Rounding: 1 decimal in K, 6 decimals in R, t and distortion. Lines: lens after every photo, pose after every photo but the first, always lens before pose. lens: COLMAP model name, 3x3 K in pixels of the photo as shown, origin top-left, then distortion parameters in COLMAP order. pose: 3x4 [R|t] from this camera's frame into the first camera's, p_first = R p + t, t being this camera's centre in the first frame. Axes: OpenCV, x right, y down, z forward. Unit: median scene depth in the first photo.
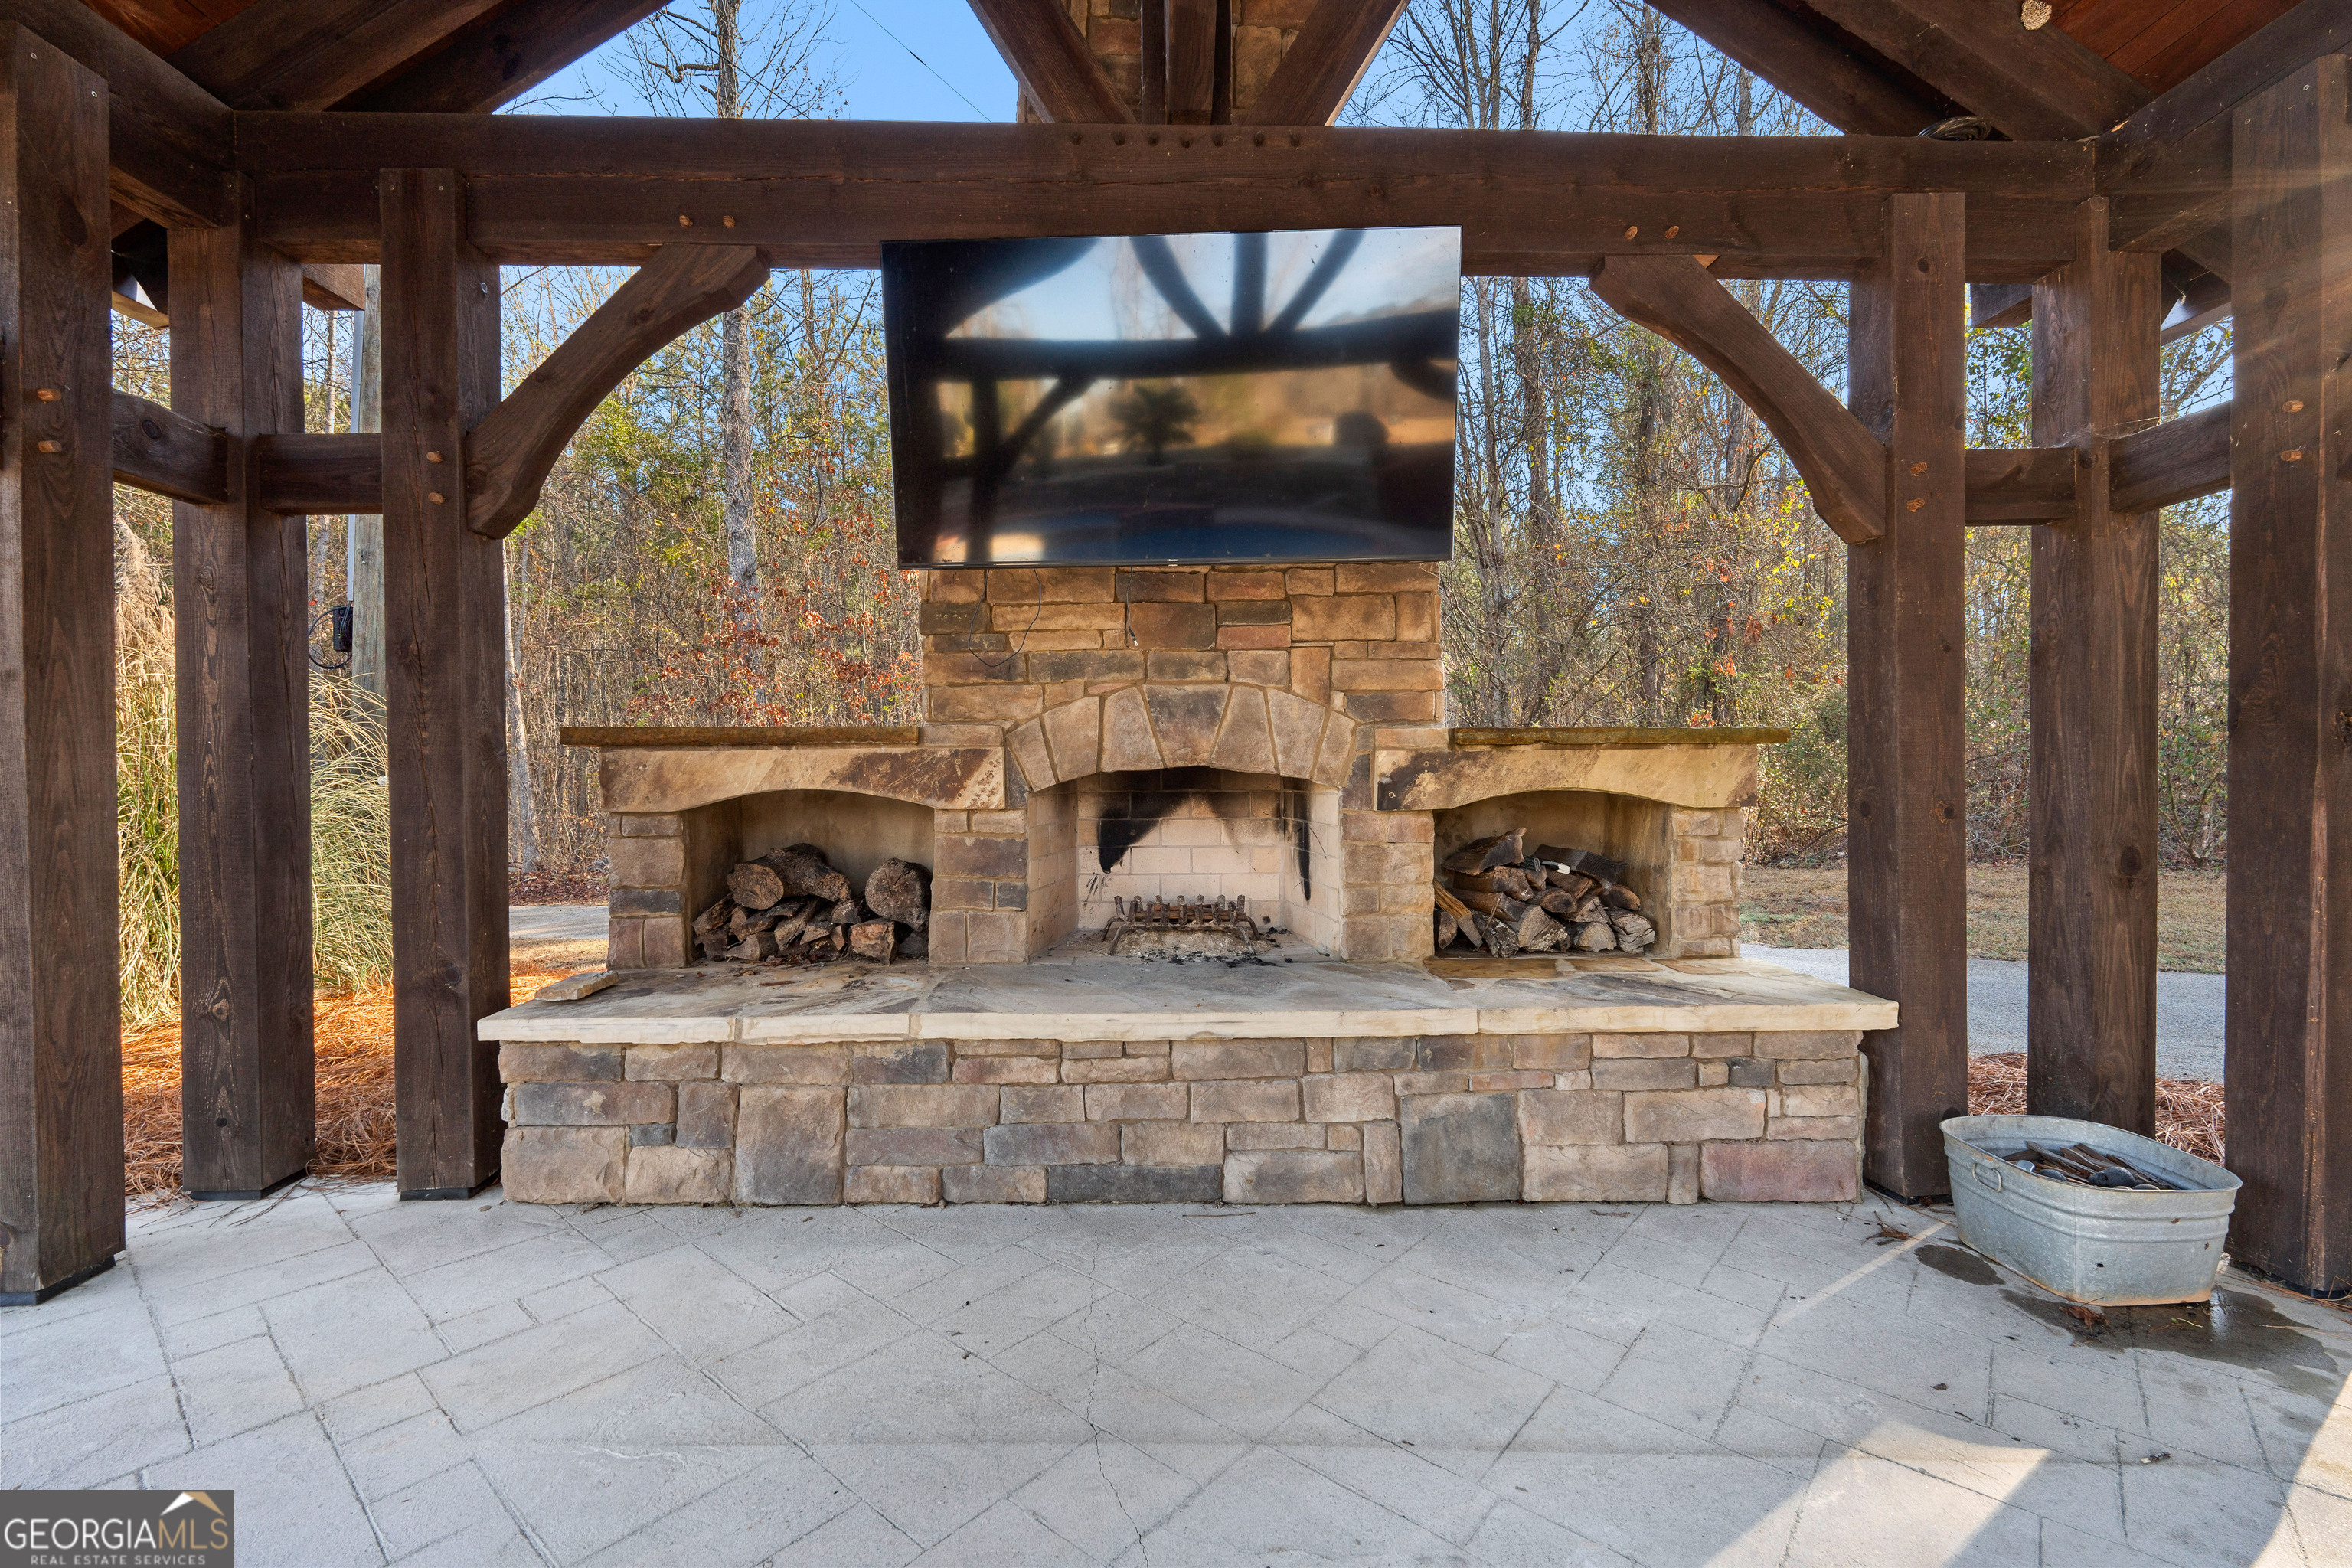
lens RADIAL K [[1020.0, 0, 1175.9], [0, 1020.0, 782.6], [0, 0, 1]] dist [-0.002873, -0.000723]
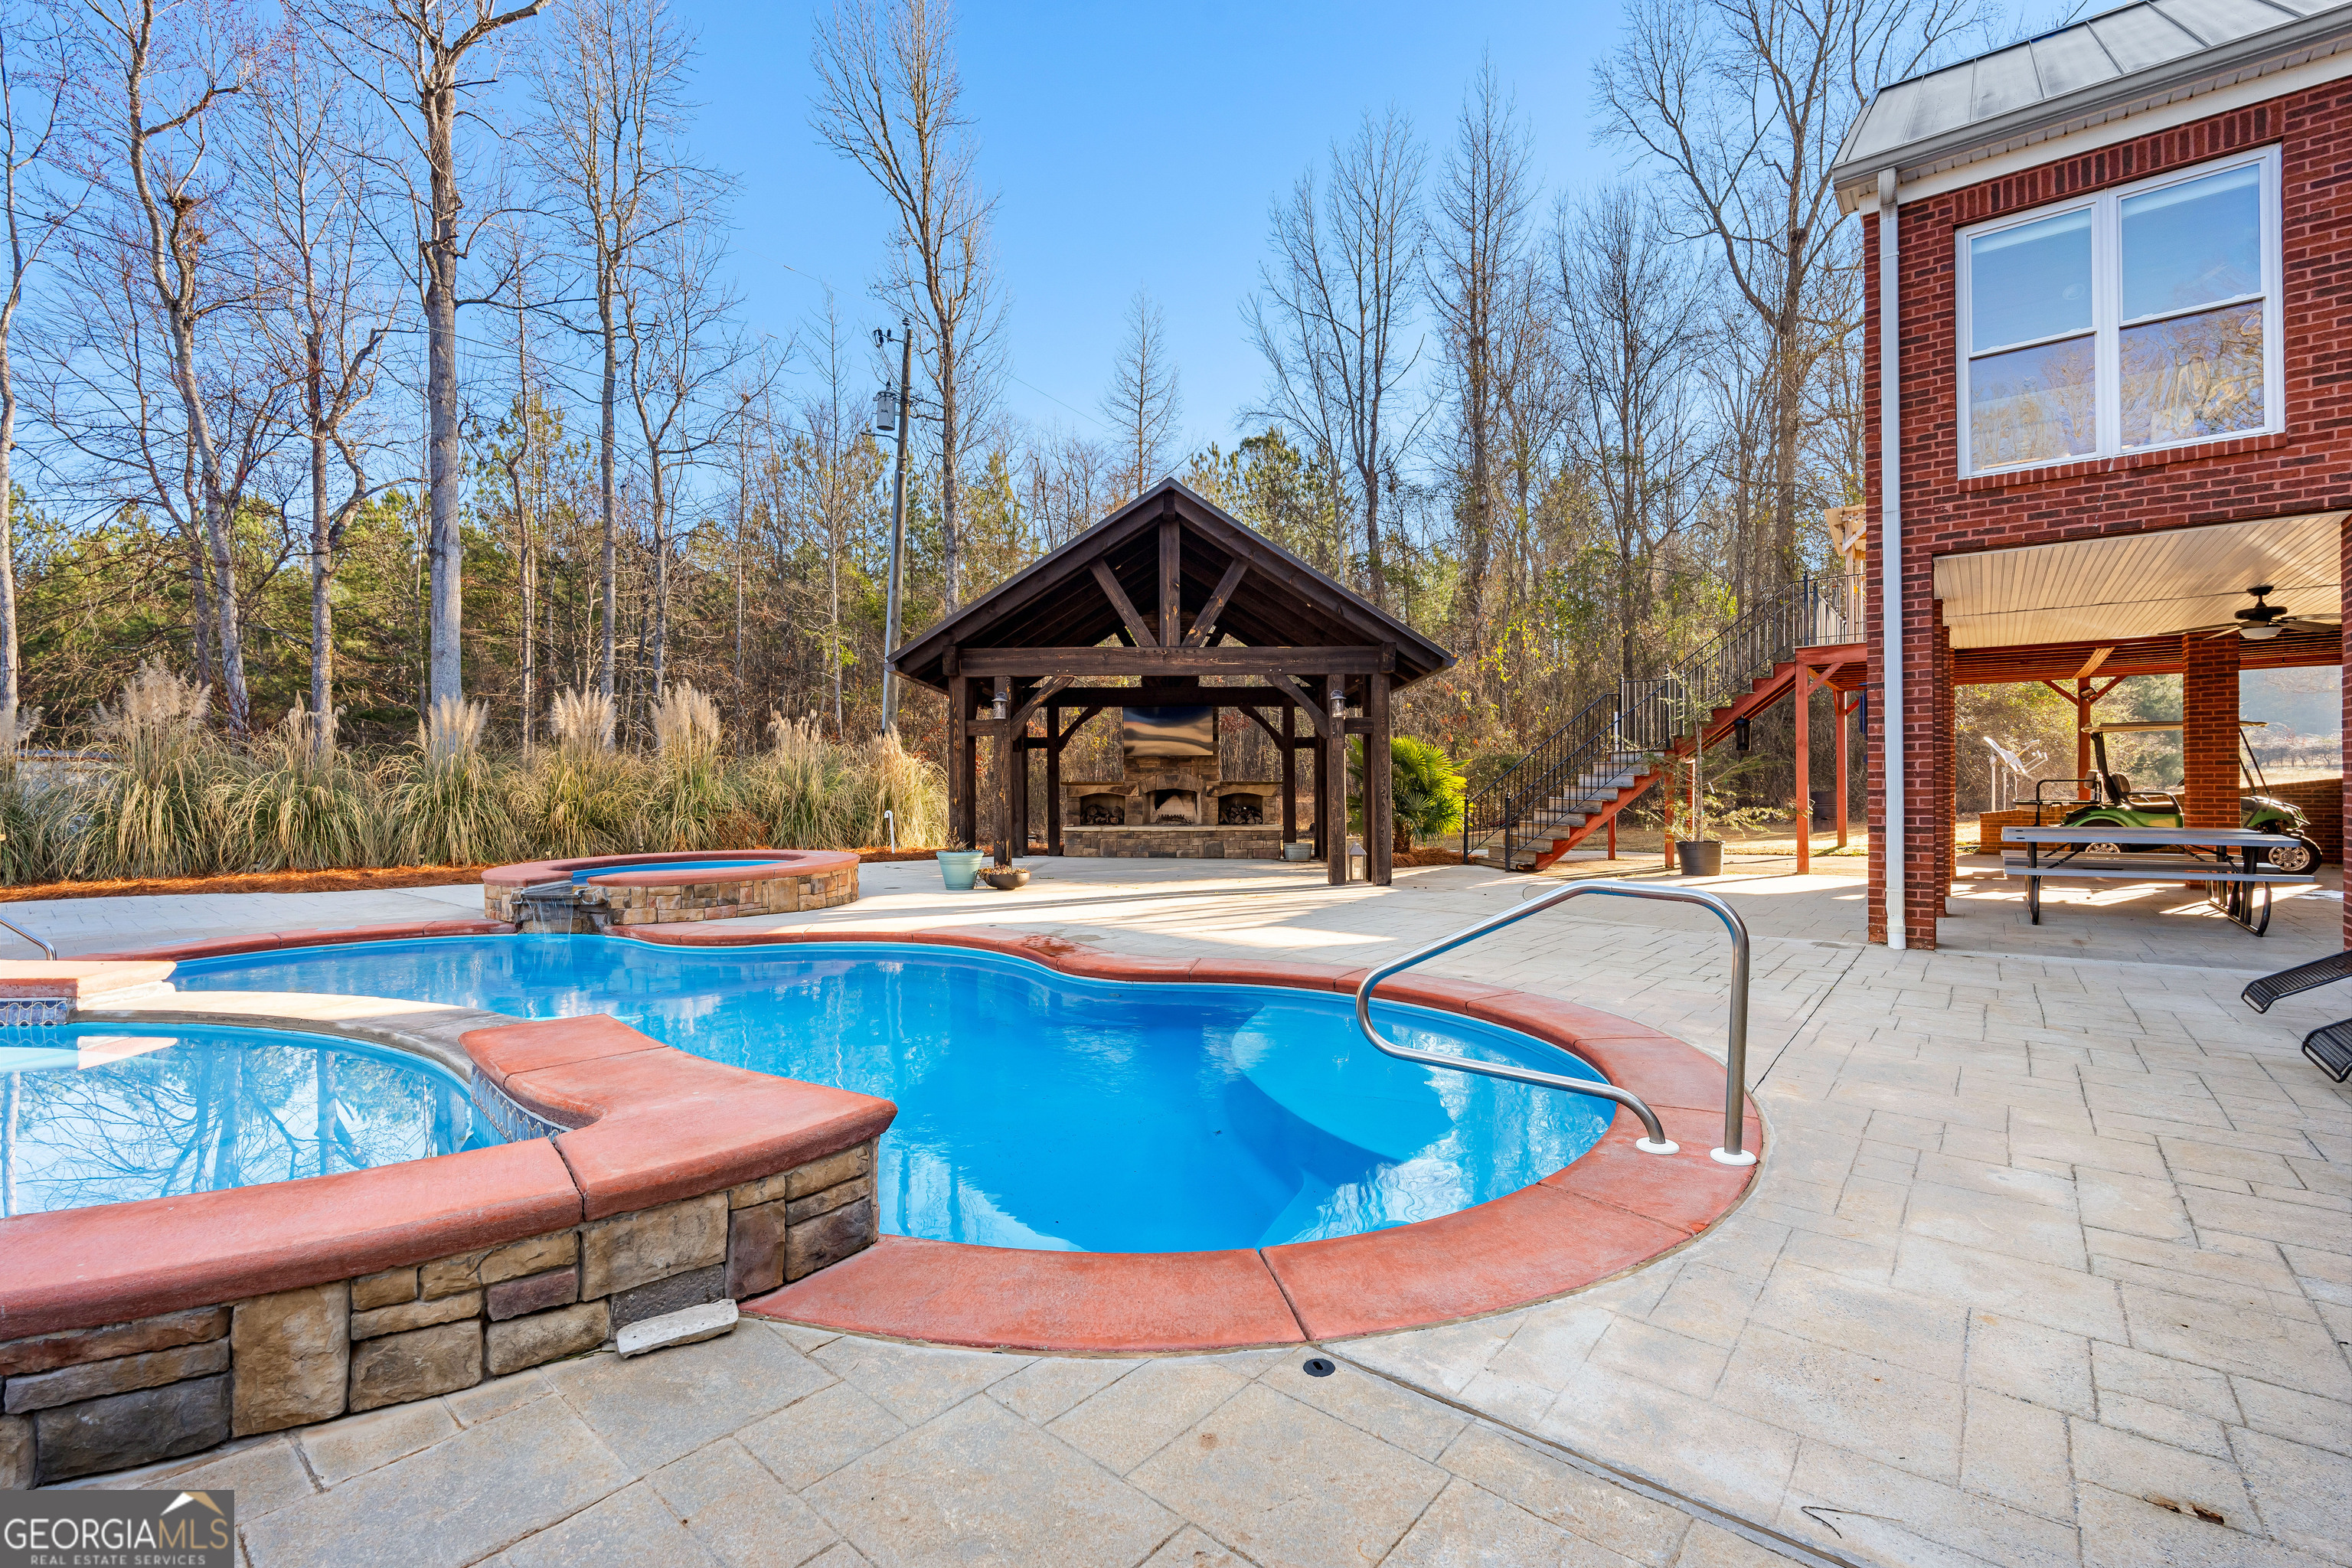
lens RADIAL K [[1020.0, 0, 1170.7], [0, 1020.0, 782.6], [0, 0, 1]] dist [-0.002873, -0.000723]
pose [[0.999627, 0.000118, -0.027297, 0.152618], [-0.000563, 0.999867, -0.016293, 0.041480], [0.027291, 0.016302, 0.999495, -4.475040]]
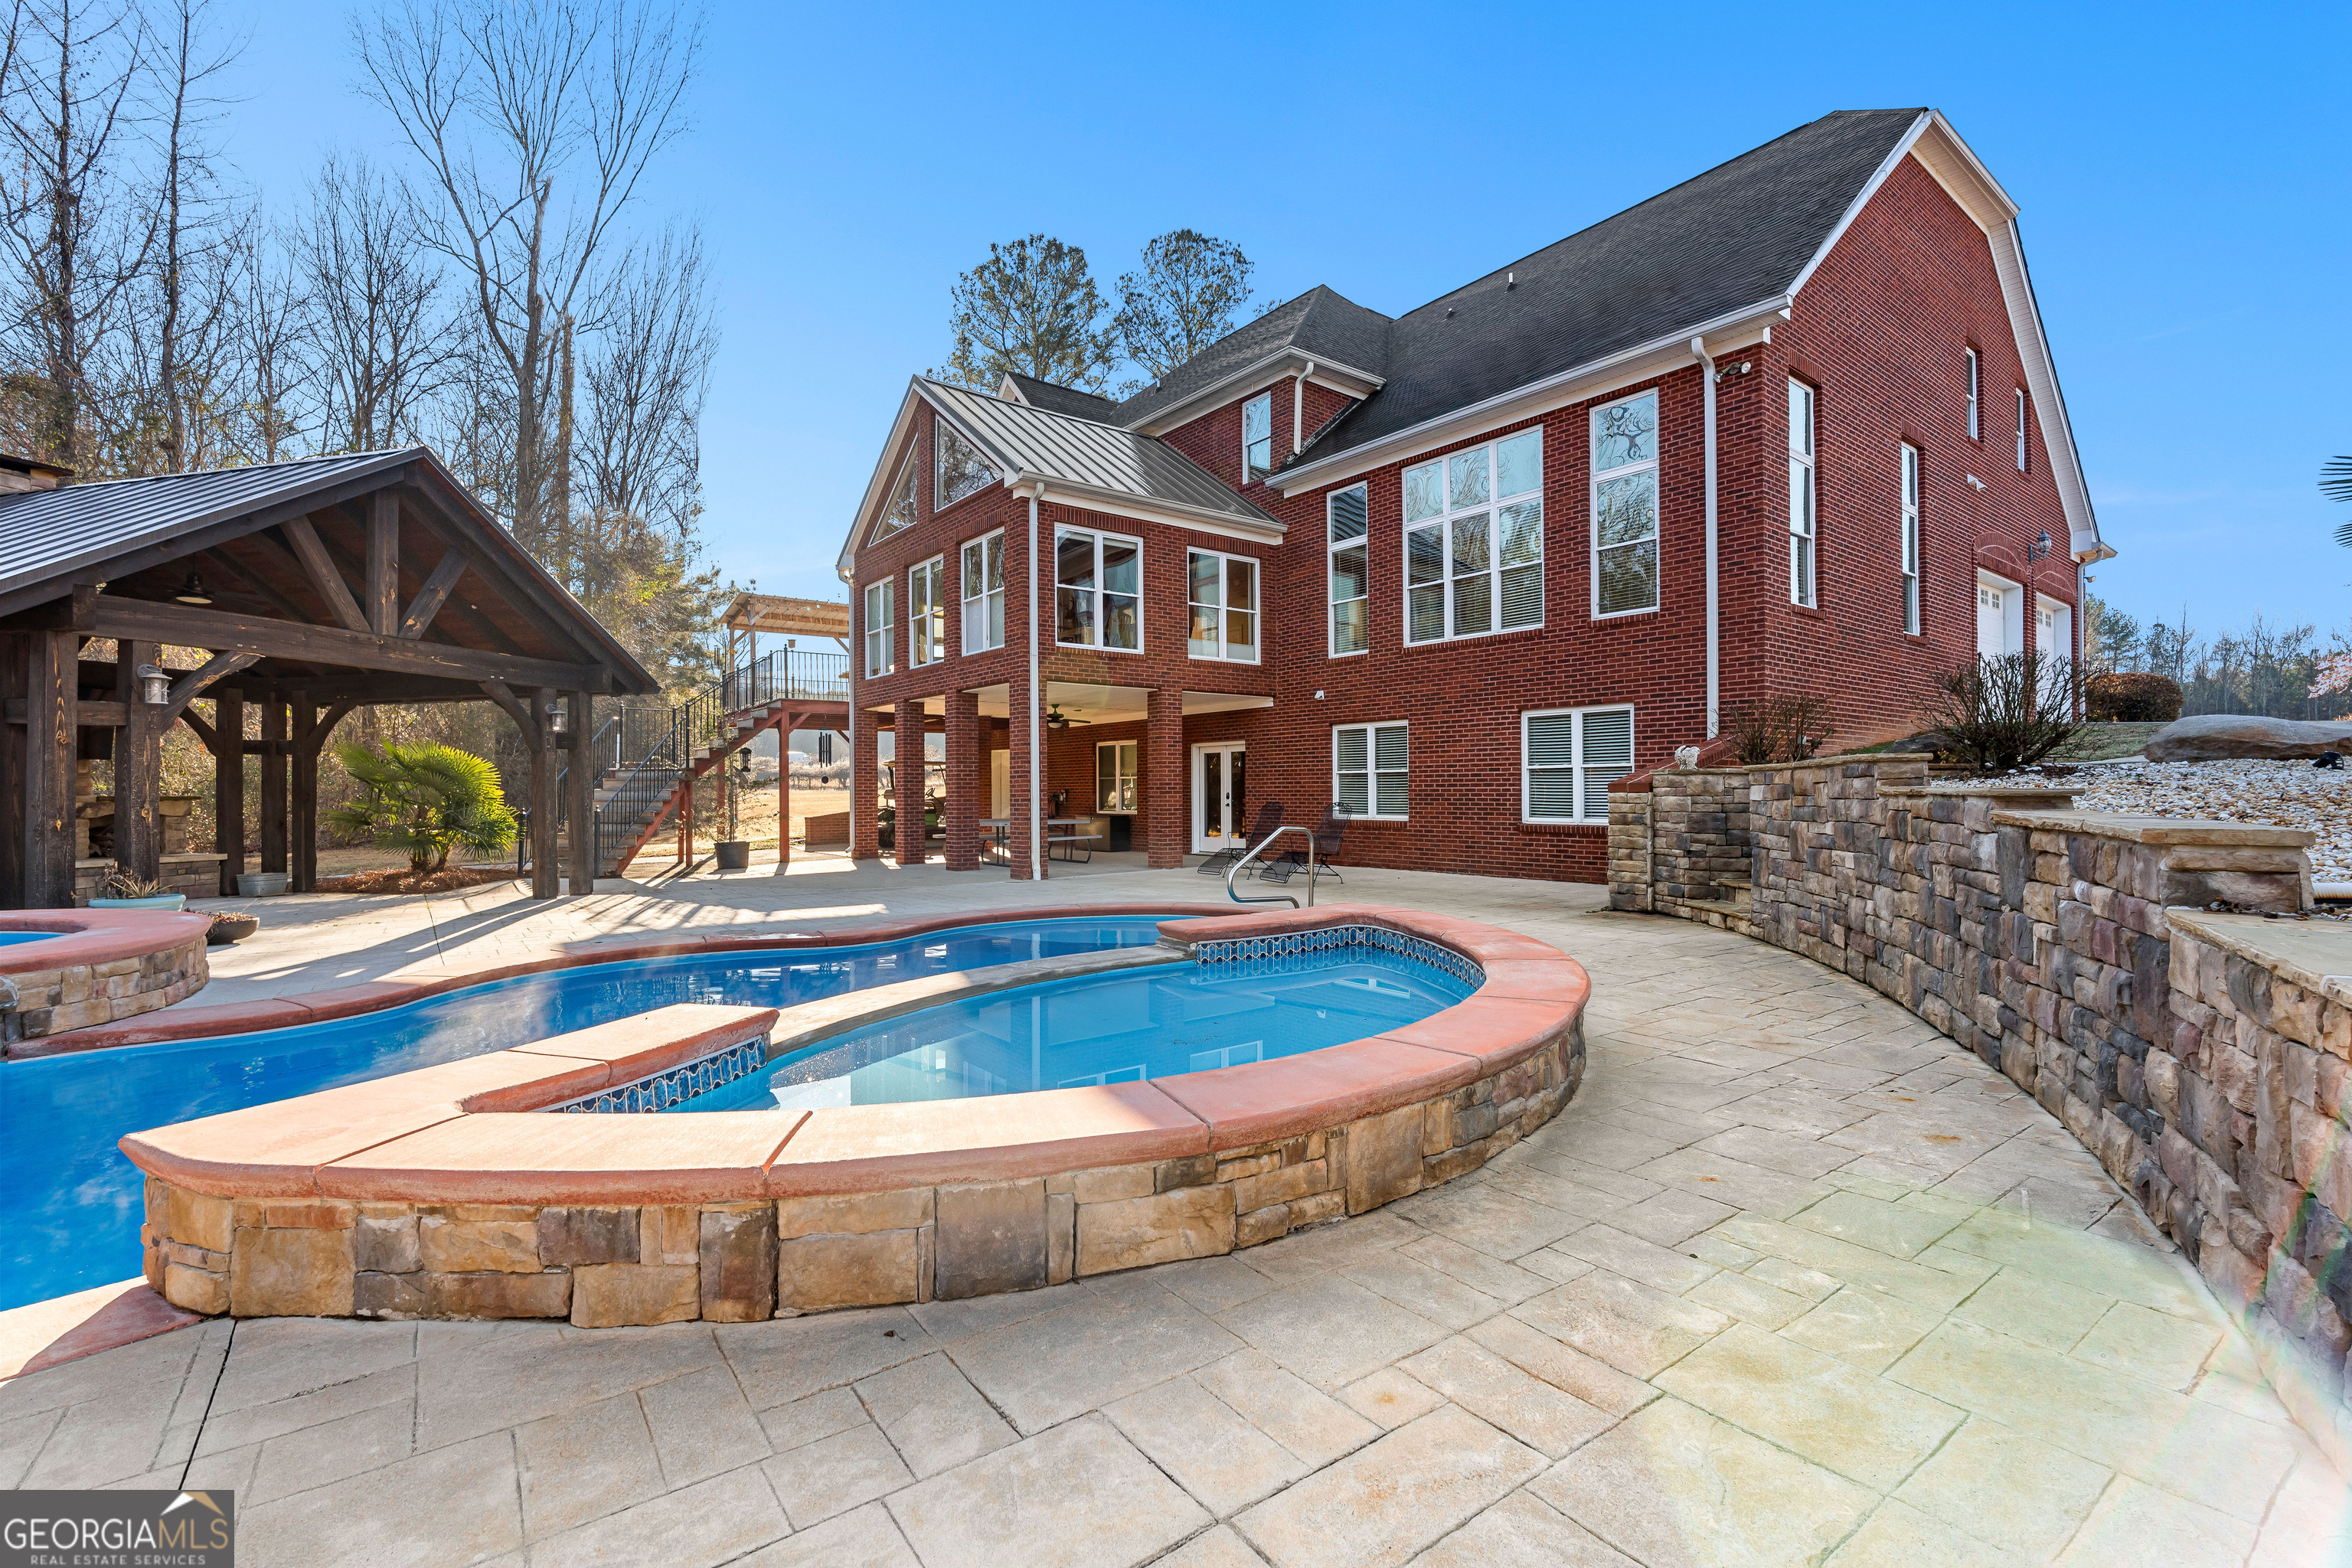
lens RADIAL K [[1020.0, 0, 1182.8], [0, 1020.0, 782.3], [0, 0, 1]] dist [-0.002873, -0.000723]
pose [[0.259903, 0.012311, 0.965556, -2.364581], [0.020144, 0.999632, -0.018168, 0.045616], [-0.965425, 0.024172, 0.259560, -3.947929]]
